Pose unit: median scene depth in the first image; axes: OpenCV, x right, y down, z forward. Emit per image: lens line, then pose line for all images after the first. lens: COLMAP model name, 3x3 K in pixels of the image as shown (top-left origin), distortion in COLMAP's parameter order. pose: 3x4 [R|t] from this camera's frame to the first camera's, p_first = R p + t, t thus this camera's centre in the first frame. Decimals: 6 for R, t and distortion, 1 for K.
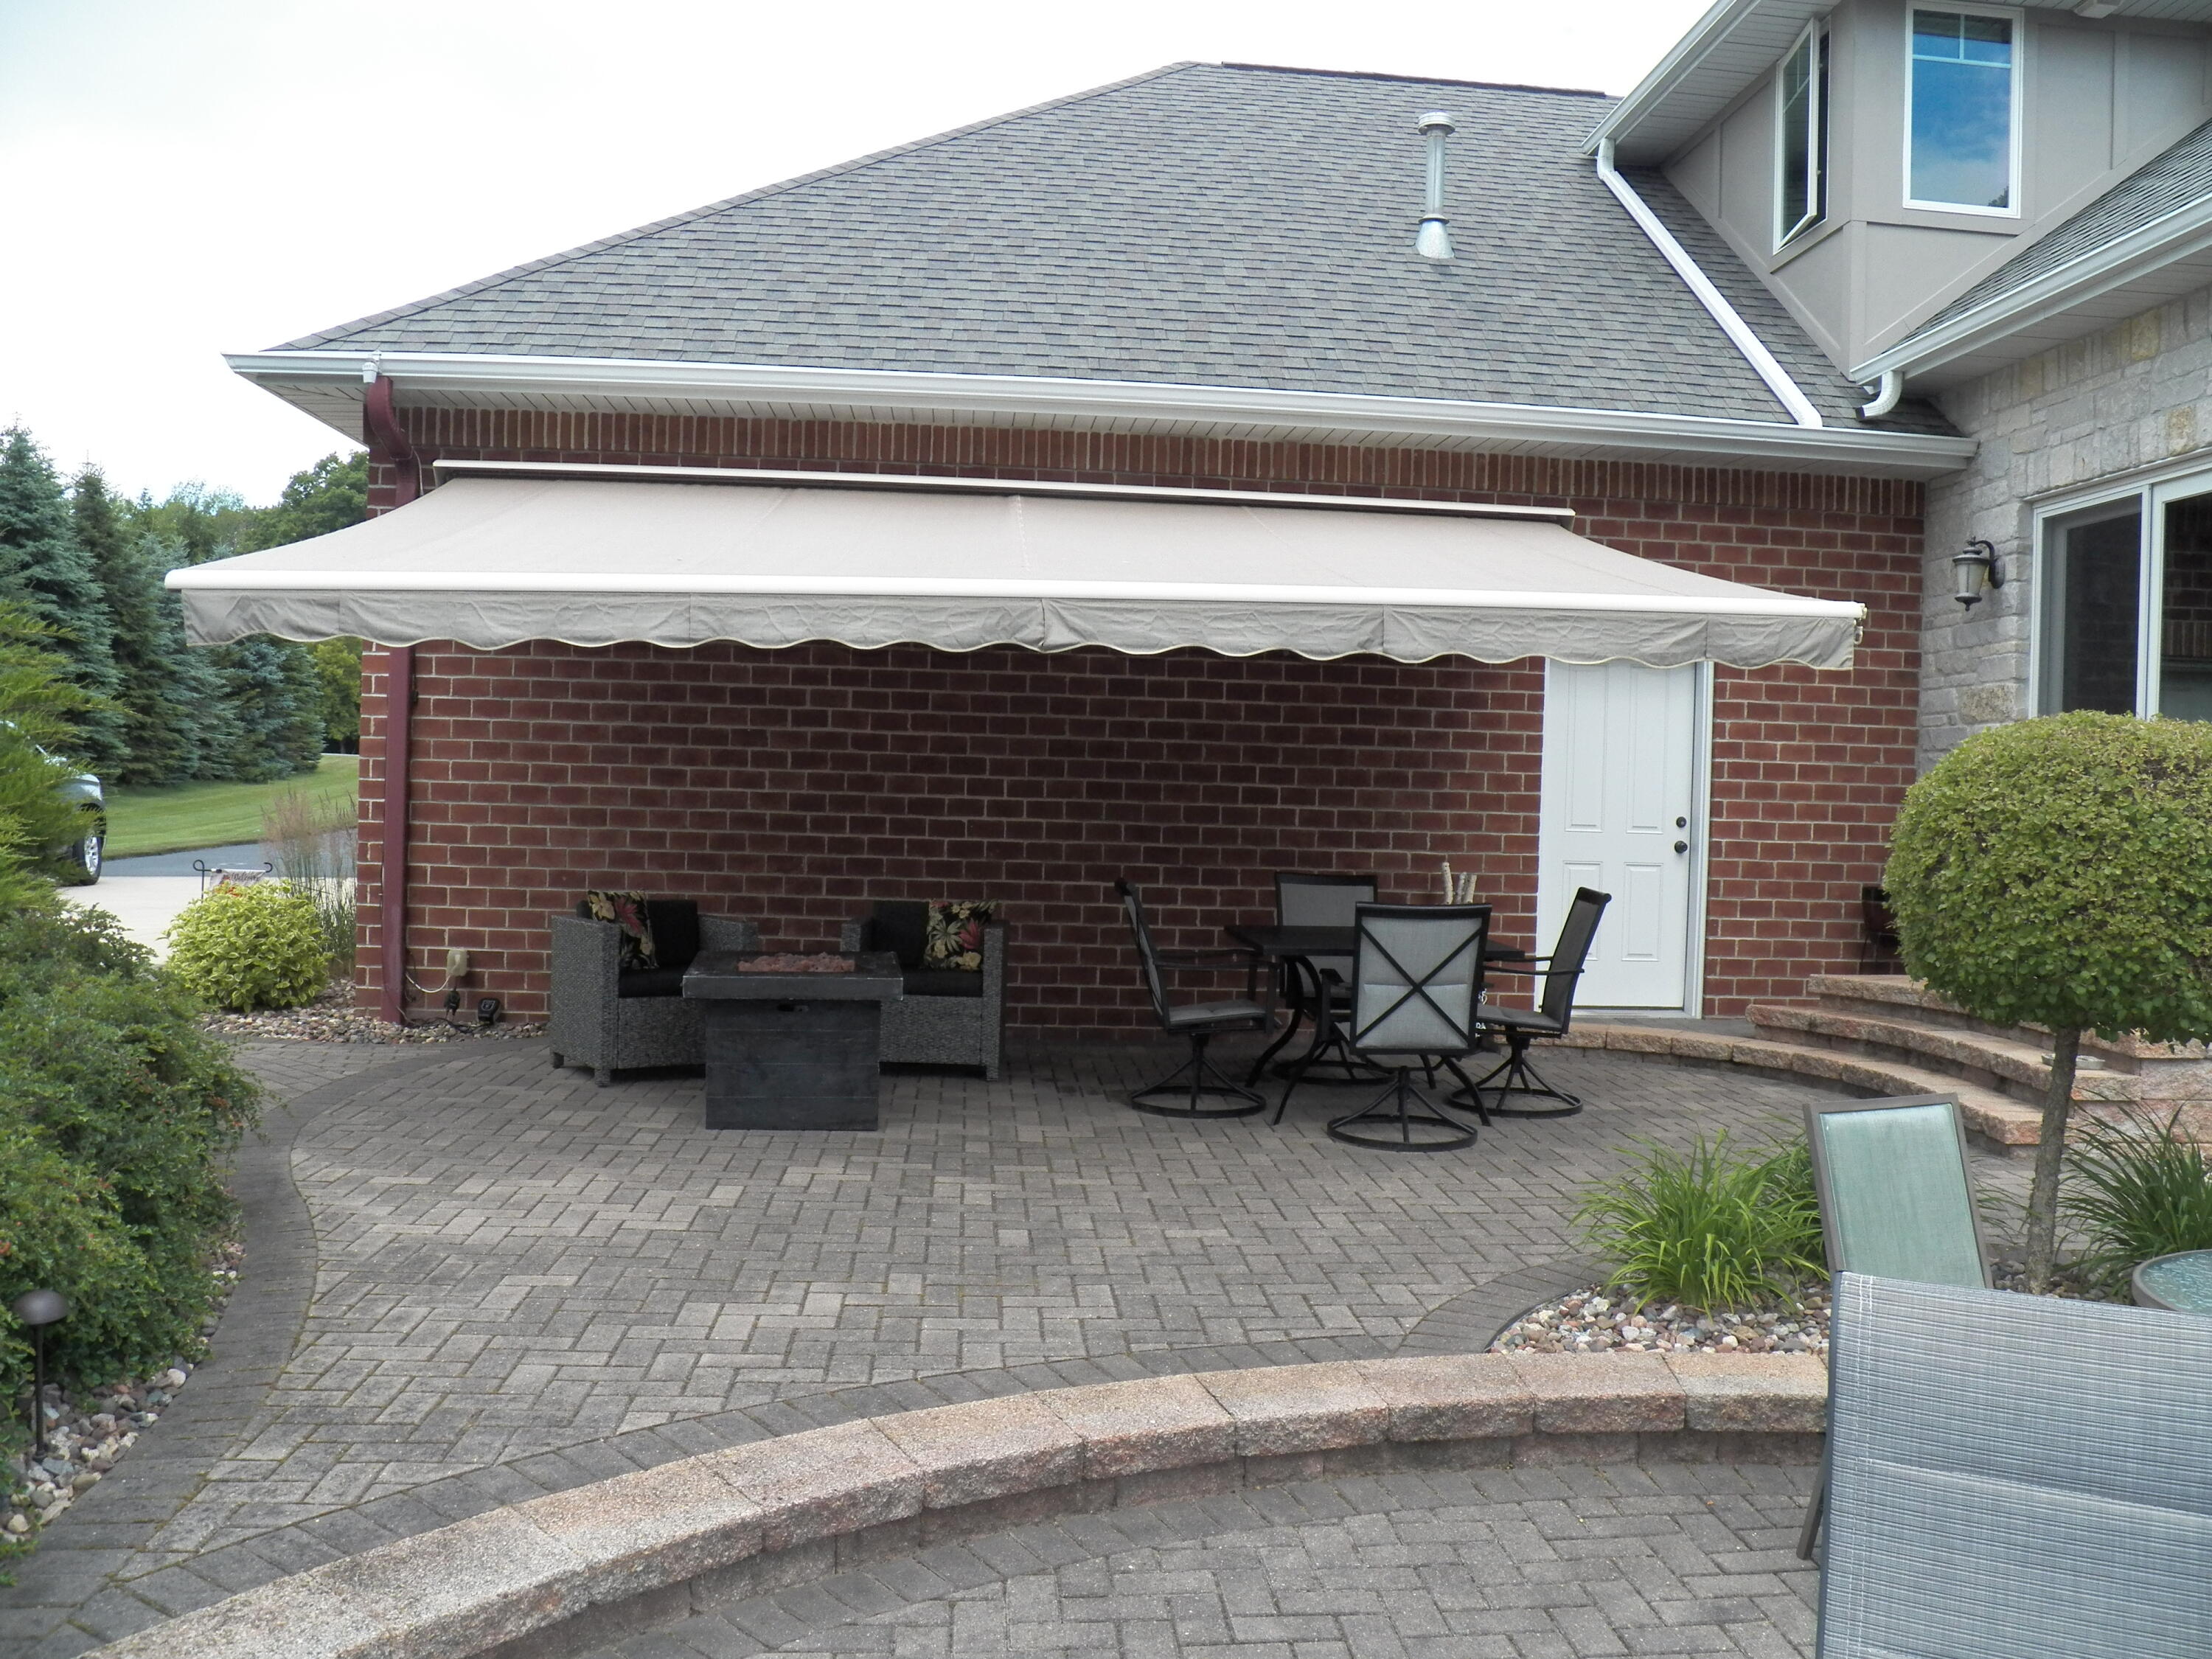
lens RADIAL K [[1830.2, 0, 1109.4], [0, 1830.2, 846.4], [0, 0, 1]] dist [-0.120037, 0.073265]
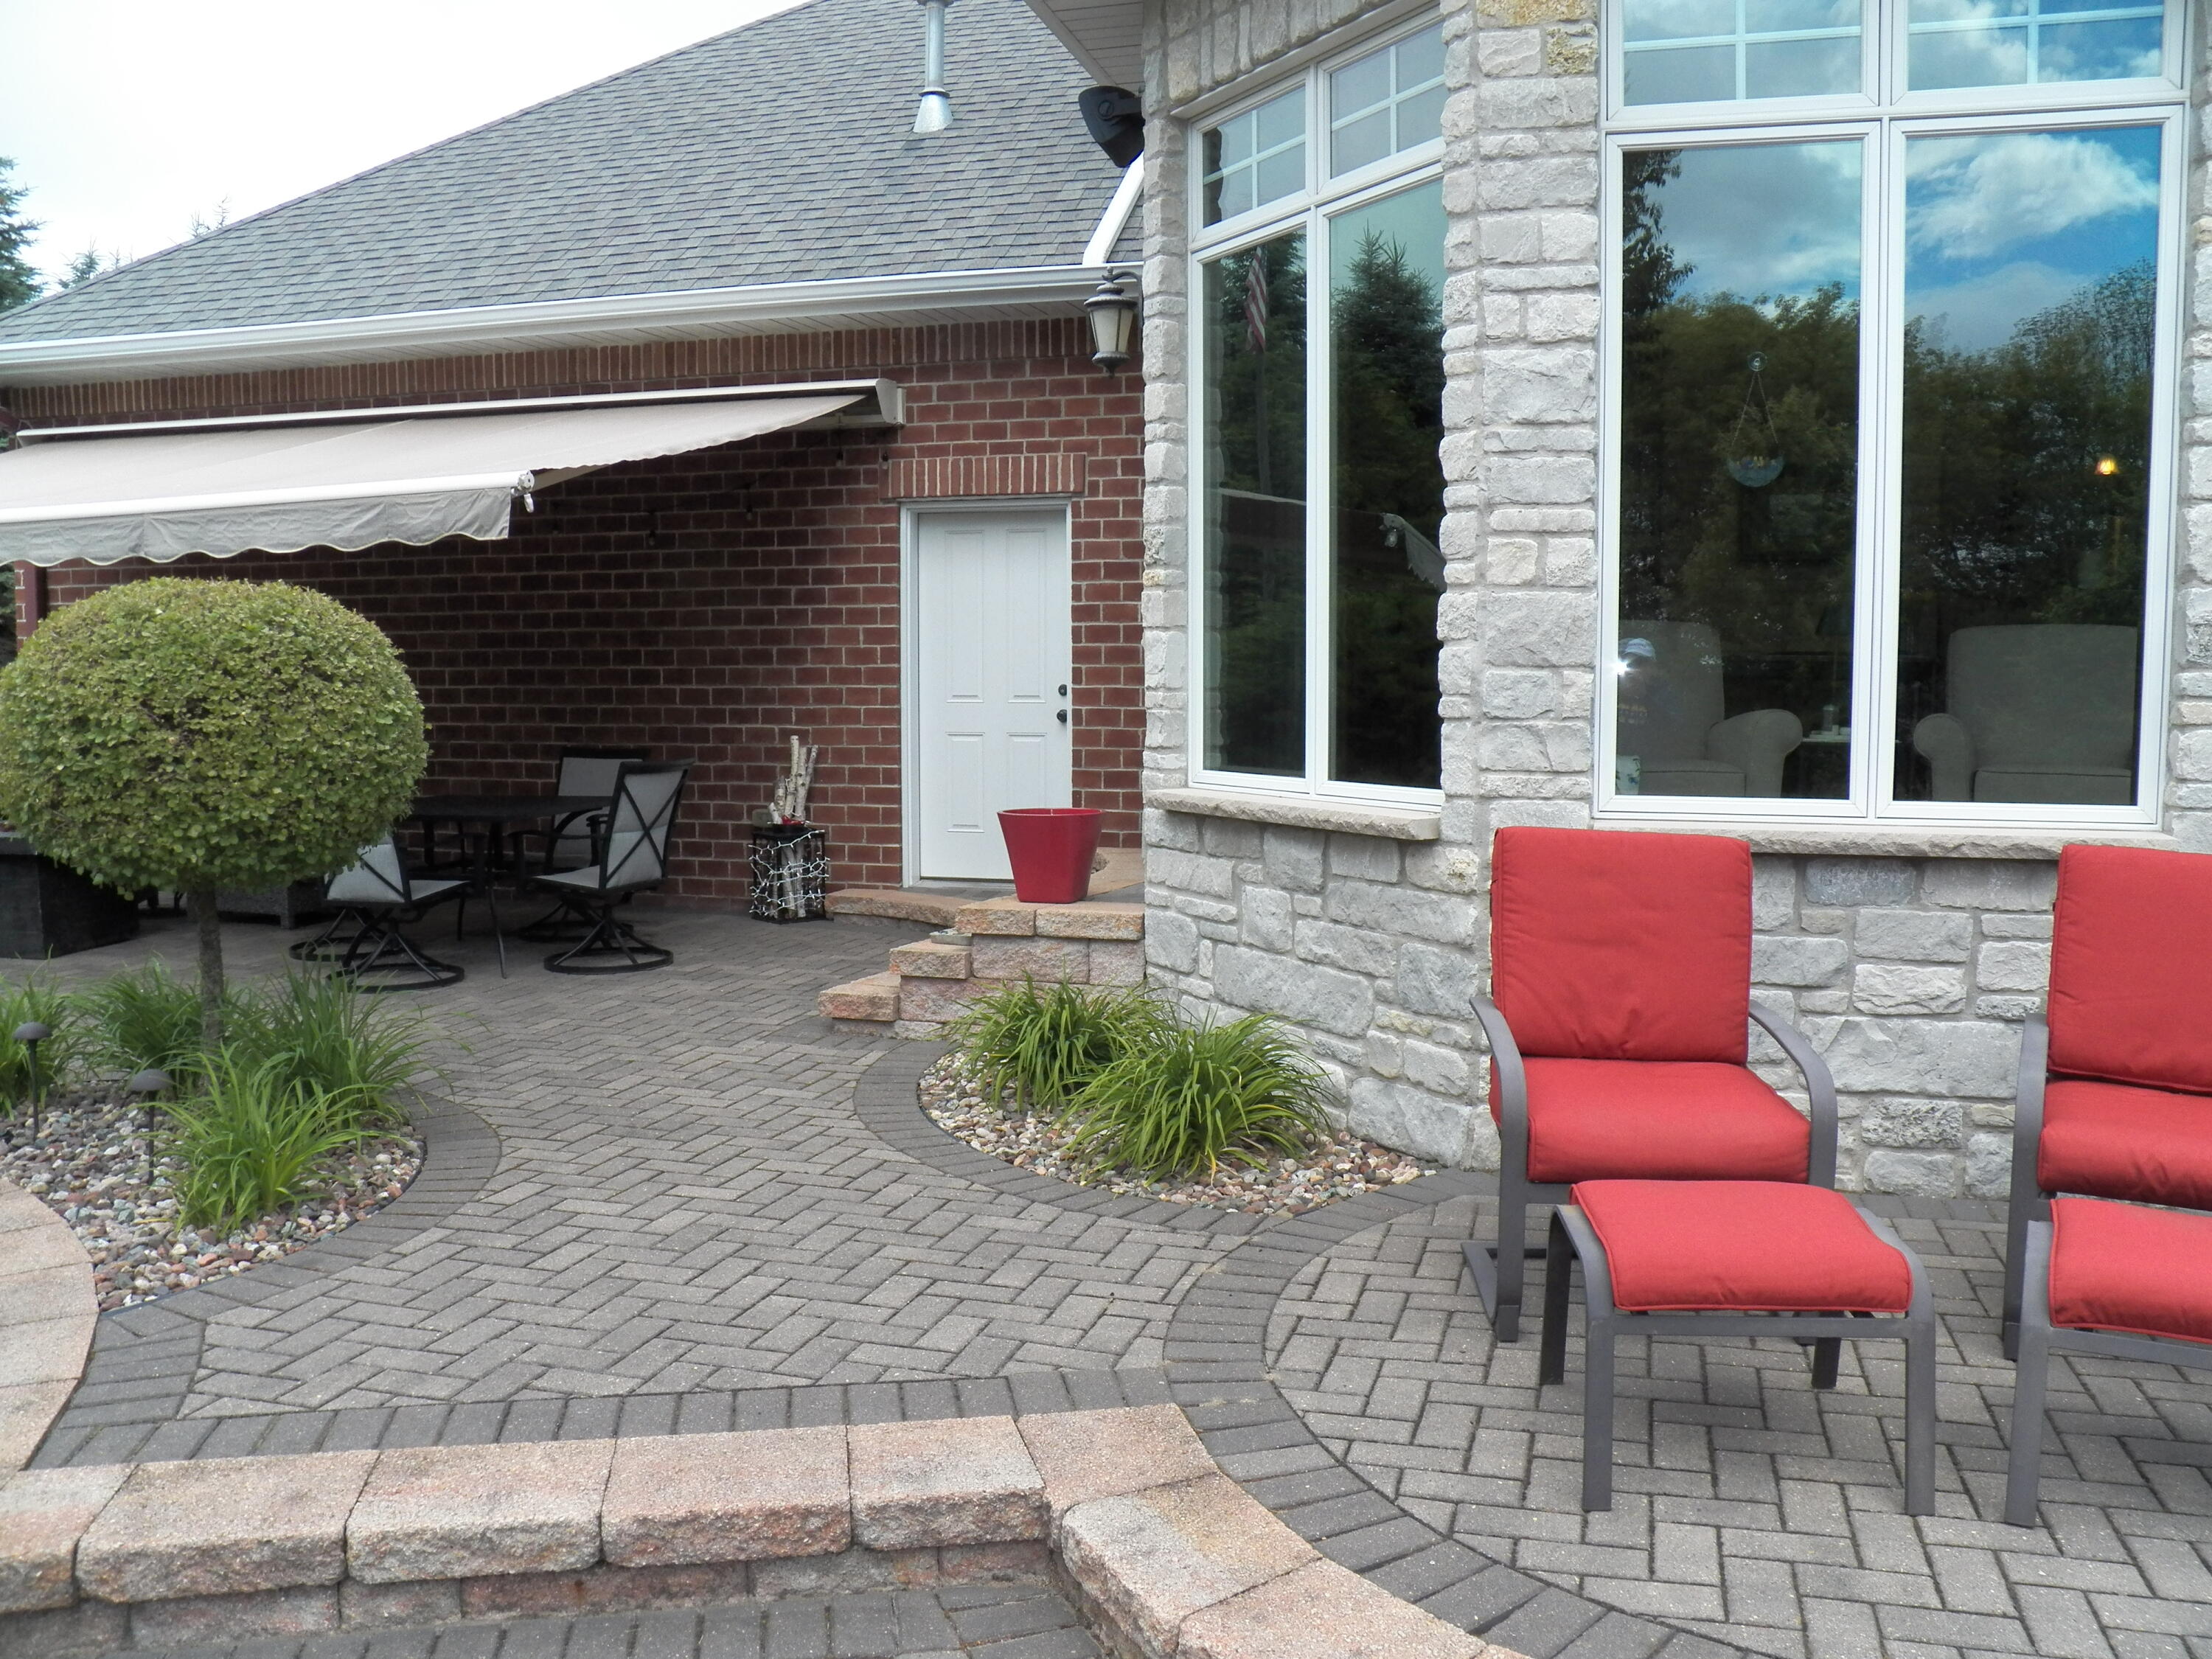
lens RADIAL K [[1830.2, 0, 1109.0], [0, 1830.2, 829.1], [0, 0, 1]] dist [-0.120037, 0.073265]
pose [[0.932742, 0.002143, -0.360538, 0.714200], [0.015734, 0.998788, 0.046643, 0.015977], [0.360201, -0.049179, 0.931577, 0.100841]]
